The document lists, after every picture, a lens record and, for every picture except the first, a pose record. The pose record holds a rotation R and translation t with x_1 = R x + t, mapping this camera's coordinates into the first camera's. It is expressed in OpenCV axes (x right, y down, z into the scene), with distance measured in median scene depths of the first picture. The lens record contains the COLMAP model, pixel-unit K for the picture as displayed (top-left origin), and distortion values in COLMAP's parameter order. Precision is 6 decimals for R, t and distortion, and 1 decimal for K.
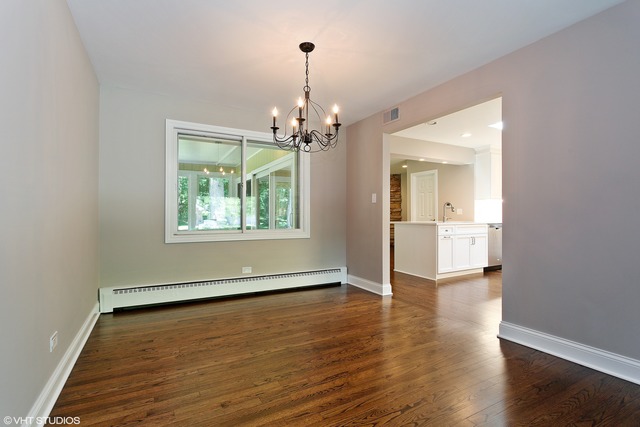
lens RADIAL K [[310.6, 0, 323.4], [0, 310.6, 214.4], [0, 0, 1]] dist [0.001344, 0.000303]
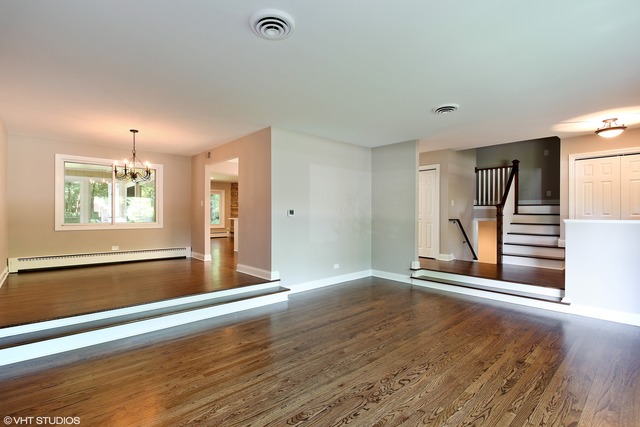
lens RADIAL K [[310.6, 0, 318.2], [0, 310.6, 211.8], [0, 0, 1]] dist [0.001344, 0.000303]
pose [[0.977461, 0.001828, 0.211108, 0.435519], [-0.001249, 0.999995, -0.002876, -0.002140], [-0.211112, 0.002547, 0.977458, -0.777090]]
